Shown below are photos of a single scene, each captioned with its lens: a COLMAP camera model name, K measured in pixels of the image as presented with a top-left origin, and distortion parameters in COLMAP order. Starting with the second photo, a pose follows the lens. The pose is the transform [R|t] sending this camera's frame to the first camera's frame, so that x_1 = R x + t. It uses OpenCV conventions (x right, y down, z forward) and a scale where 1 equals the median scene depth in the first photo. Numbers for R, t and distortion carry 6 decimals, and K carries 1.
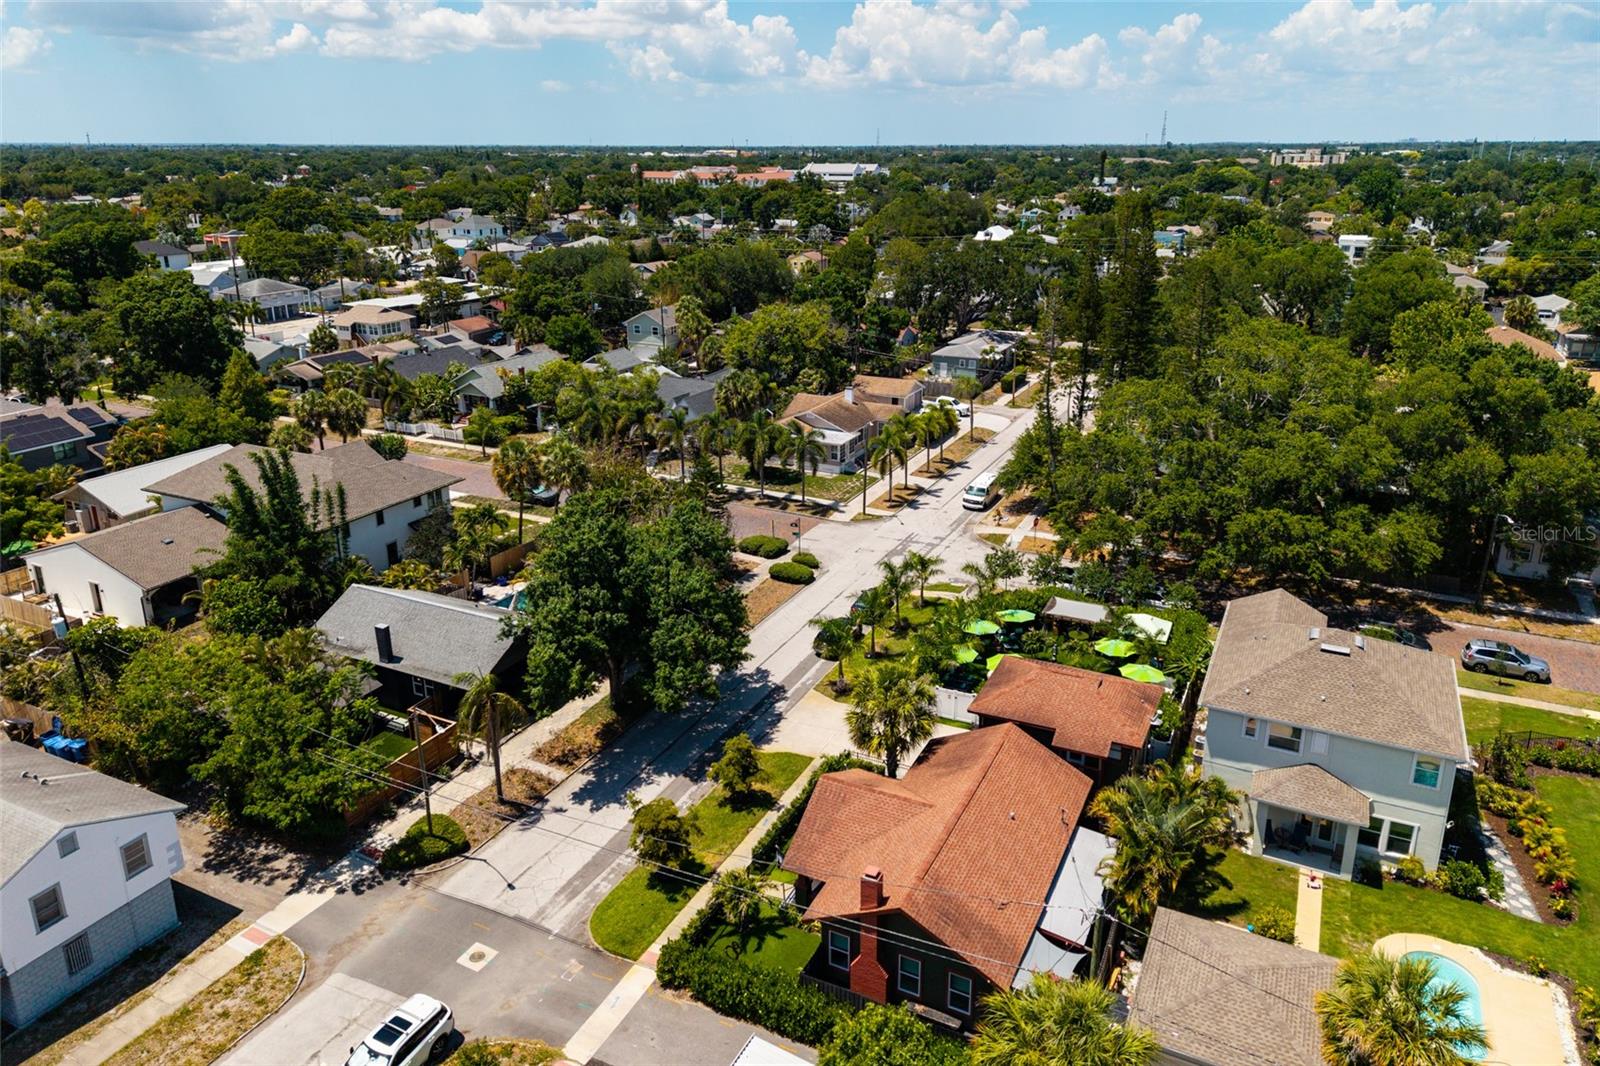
lens RADIAL K [[1081.7, 0, 815.7], [0, 1081.7, 531.2], [0, 0, 1]] dist [0.056474, -0.037964]
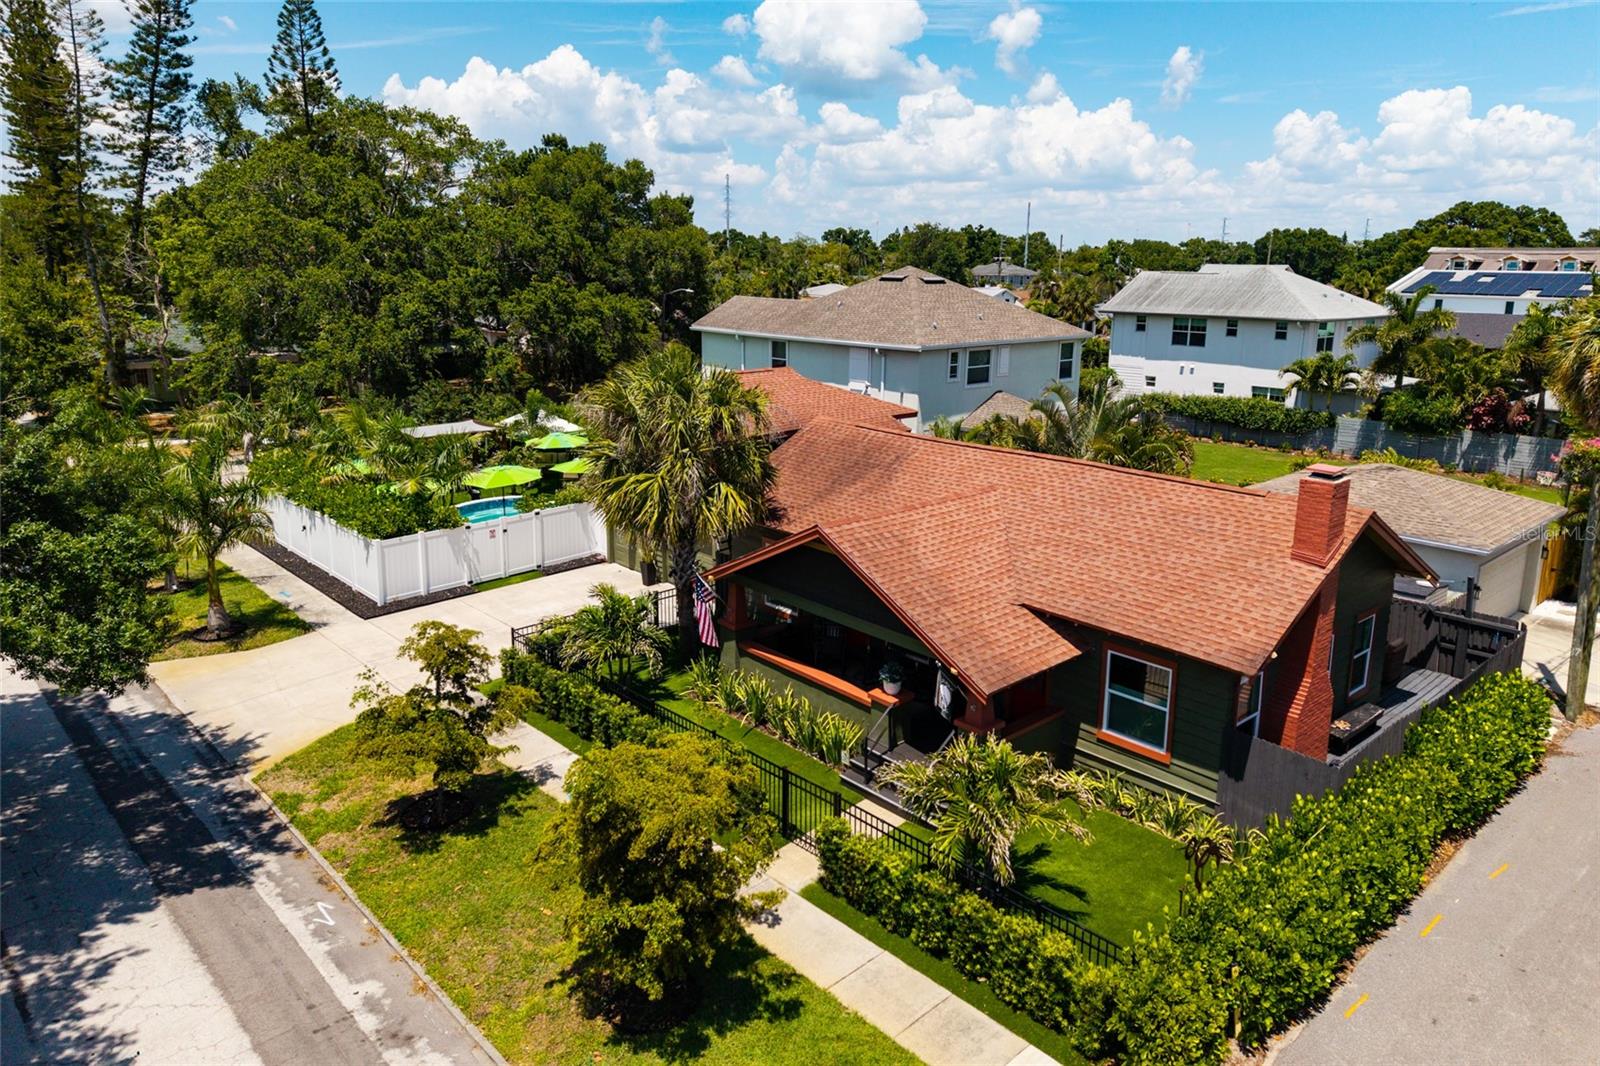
lens RADIAL K [[1098.1, 0, 817.4], [0, 1098.1, 512.9], [0, 0, 1]] dist [0.089556, -0.108439]
pose [[0.372775, -0.224063, 0.900463, -0.296613], [0.322179, 0.941292, 0.100846, 0.145857], [-0.870195, 0.252517, 0.423079, 0.659725]]
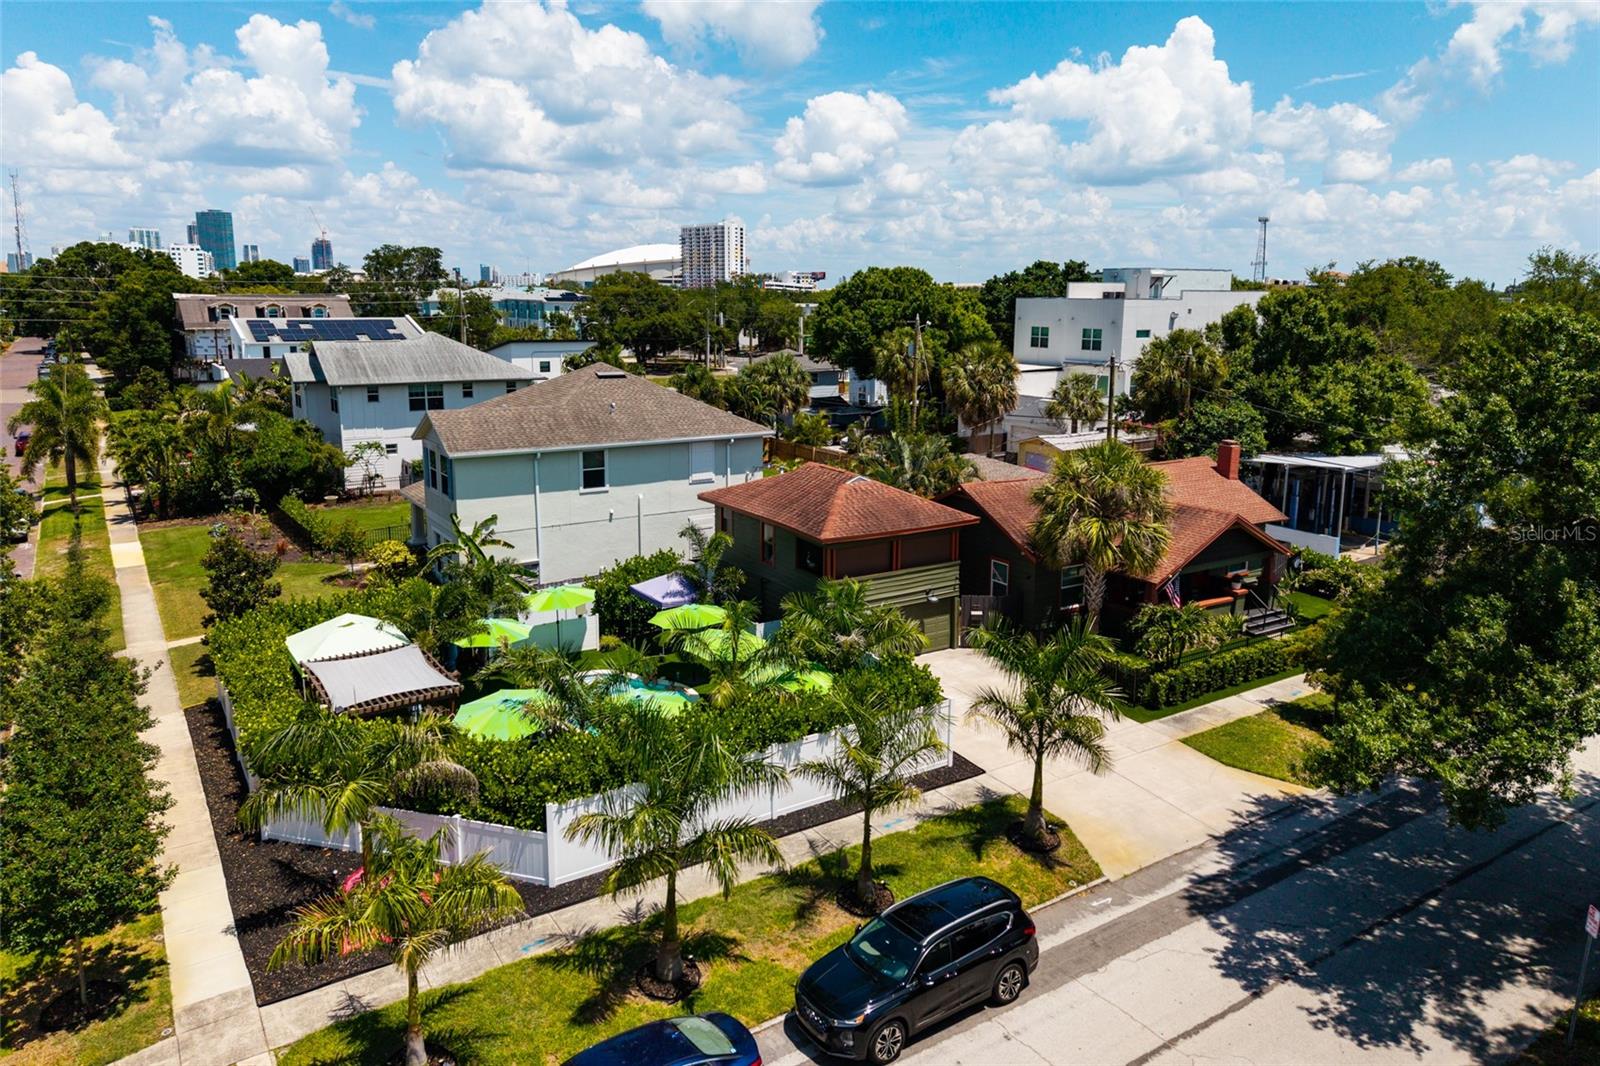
lens RADIAL K [[1081.7, 0, 815.7], [0, 1081.7, 531.2], [0, 0, 1]] dist [0.056474, -0.037964]
pose [[-0.864417, -0.138746, 0.483252, -0.087362], [0.150896, 0.845265, 0.512599, -0.170203], [-0.479597, 0.516020, -0.709725, 1.378120]]
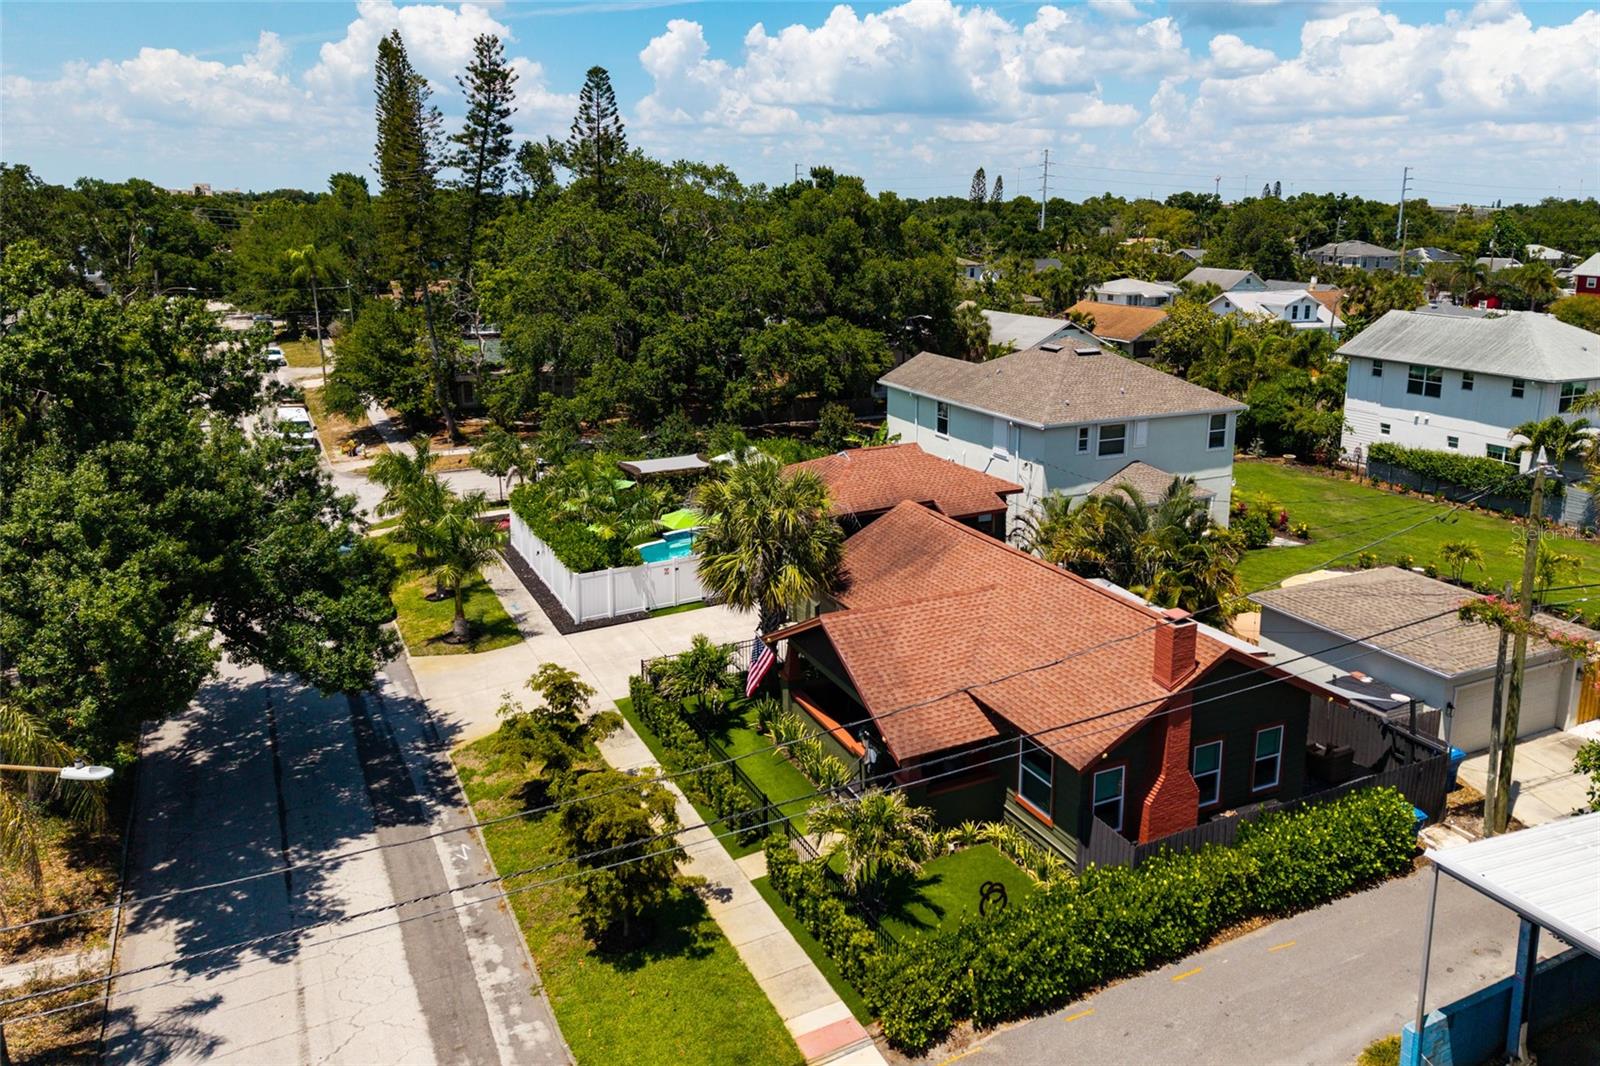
lens RADIAL K [[1194.2, 0, 844.1], [0, 1194.2, 492.2], [0, 0, 1]] dist [0.069578, -0.072843]
pose [[0.612754, -0.200932, 0.764303, -0.353269], [0.284039, 0.958506, 0.024268, 0.125489], [-0.737465, 0.202221, 0.644401, 0.469055]]
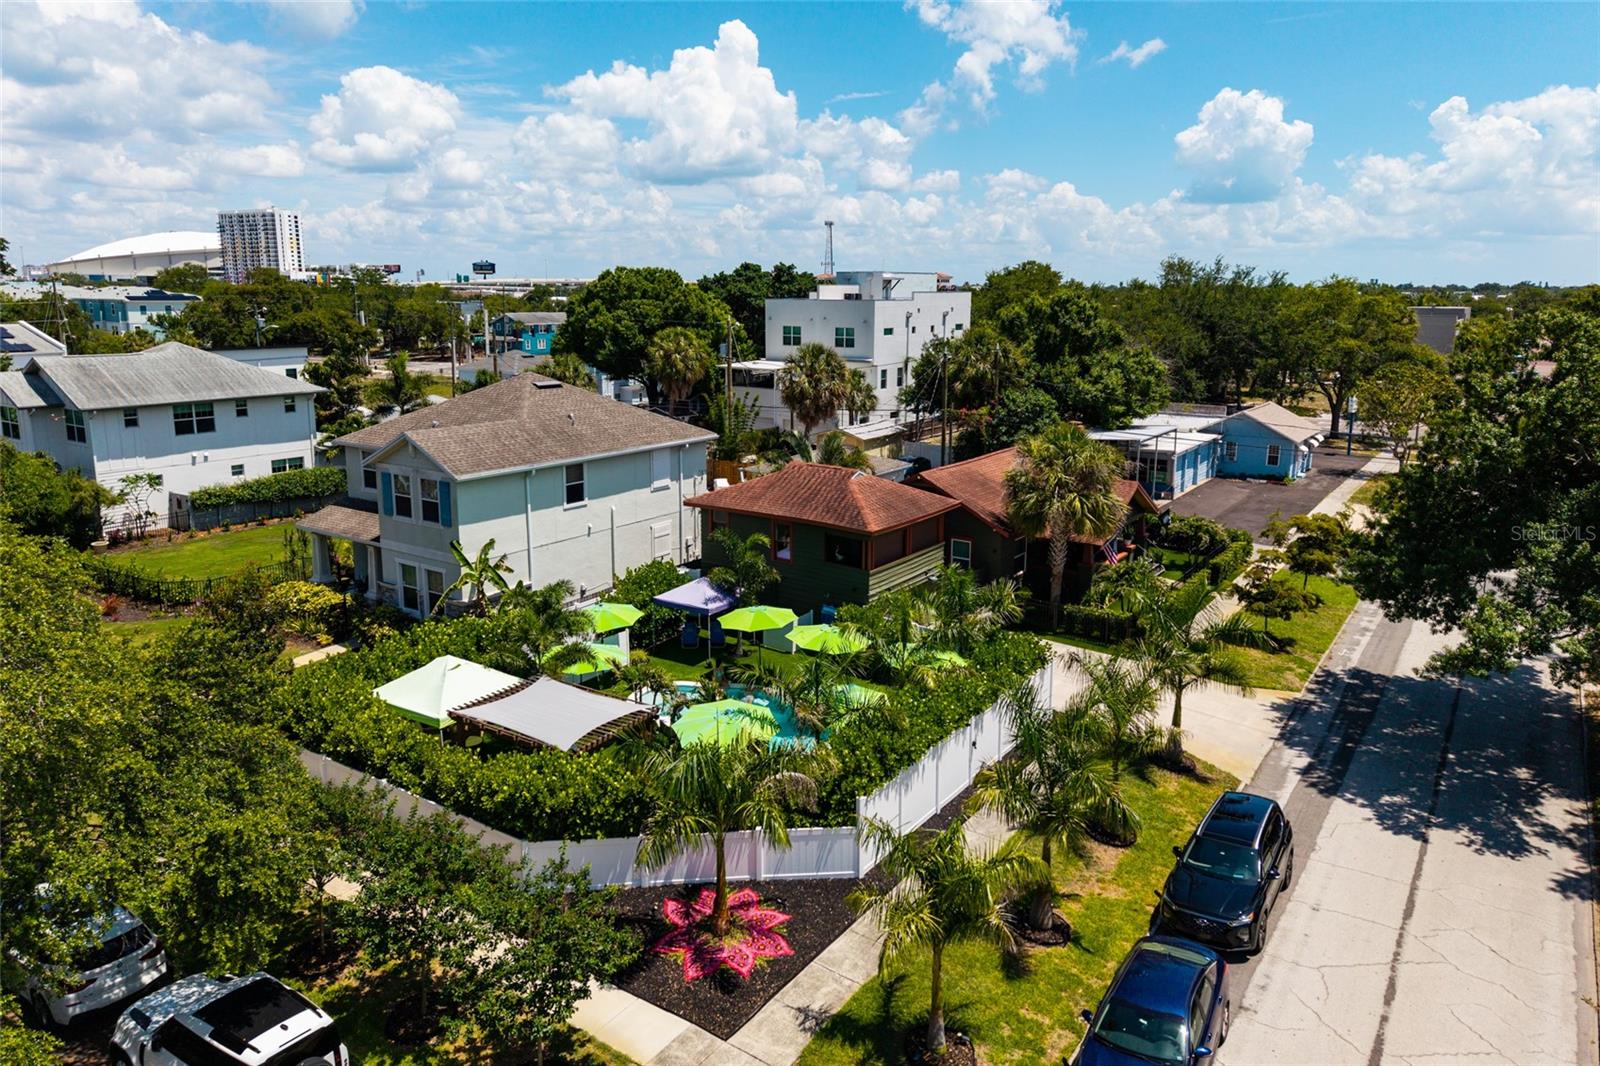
lens RADIAL K [[1081.7, 0, 815.7], [0, 1081.7, 531.2], [0, 0, 1]] dist [0.056474, -0.037964]
pose [[-0.990338, -0.056469, 0.126656, 0.132224], [0.022691, 0.835040, 0.549721, -0.206868], [-0.136806, 0.547283, -0.825691, 1.475840]]
